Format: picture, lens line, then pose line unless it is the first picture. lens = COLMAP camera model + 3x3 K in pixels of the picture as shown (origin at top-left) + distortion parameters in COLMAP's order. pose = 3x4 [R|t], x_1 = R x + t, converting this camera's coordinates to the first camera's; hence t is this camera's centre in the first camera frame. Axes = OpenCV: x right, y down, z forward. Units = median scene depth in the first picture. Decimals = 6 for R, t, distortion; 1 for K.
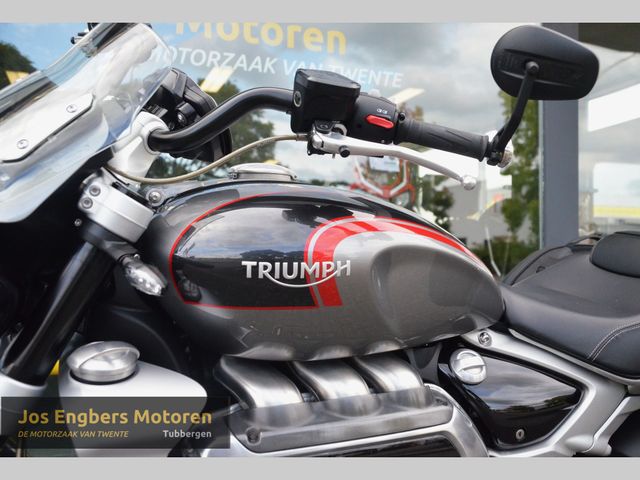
lens RADIAL K [[653.9, 0, 333.6], [0, 653.9, 247.6], [0, 0, 1]] dist [-0.075114, 0.140455]
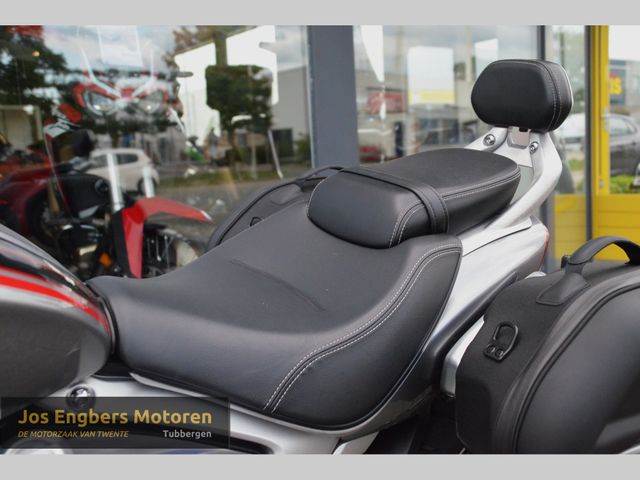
lens RADIAL K [[687.3, 0, 345.0], [0, 687.3, 247.8], [0, 0, 1]] dist [-0.095003, 0.305641]
pose [[0.962239, -0.098821, 0.253633, 0.323581], [0.058377, 0.985012, 0.162309, -0.076881], [-0.265871, -0.141374, 0.953586, 0.402082]]
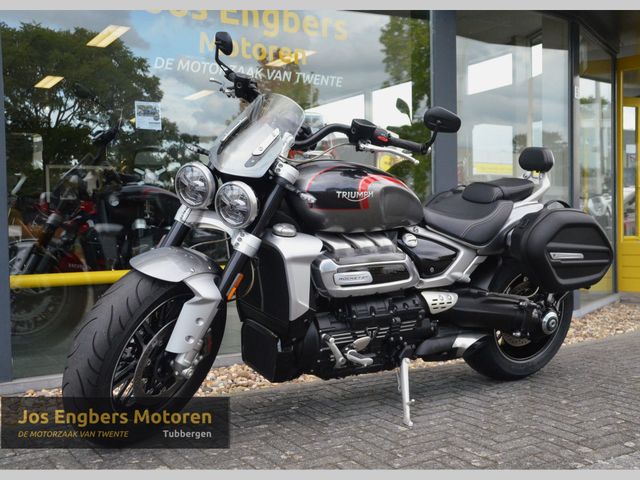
lens RADIAL K [[760.3, 0, 345.8], [0, 760.3, 242.4], [0, 0, 1]] dist [-0.033809, 0.007007]
pose [[0.978020, -0.022583, 0.207287, -0.559003], [0.014092, 0.999003, 0.042349, 0.072001], [-0.208036, -0.038497, 0.977363, -1.542389]]
